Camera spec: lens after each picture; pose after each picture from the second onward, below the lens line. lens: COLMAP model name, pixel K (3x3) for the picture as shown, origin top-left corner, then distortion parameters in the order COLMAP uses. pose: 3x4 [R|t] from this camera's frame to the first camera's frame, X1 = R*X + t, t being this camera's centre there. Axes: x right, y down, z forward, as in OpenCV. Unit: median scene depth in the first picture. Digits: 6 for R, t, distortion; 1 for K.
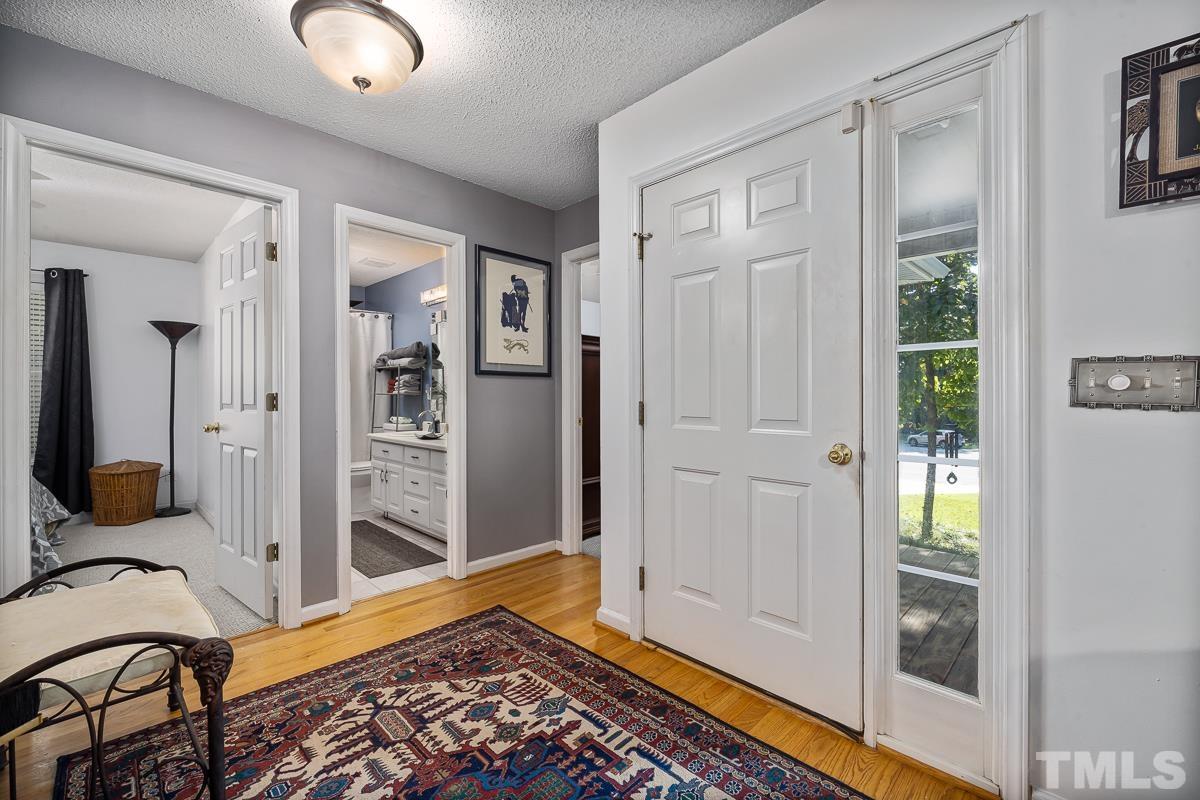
lens RADIAL K [[504.1, 0, 597.6], [0, 504.1, 393.3], [0, 0, 1]] dist [-0.000409, 0.000015]
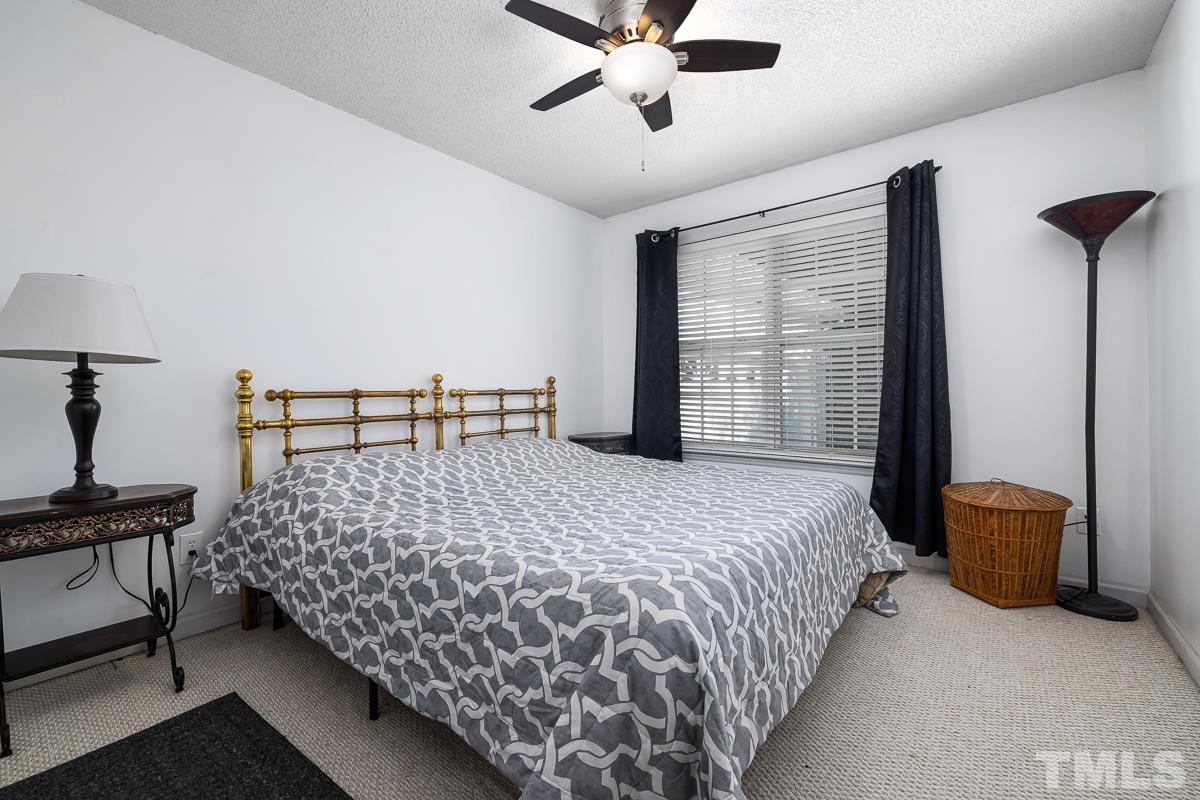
lens RADIAL K [[503.5, 0, 594.6], [0, 503.5, 387.3], [0, 0, 1]] dist [-0.003107, -0.000527]
pose [[0.100913, -0.003970, -0.994887, -0.455354], [0.006184, 0.999975, -0.003363, 0.032178], [0.994876, -0.005813, 0.100935, 0.526390]]
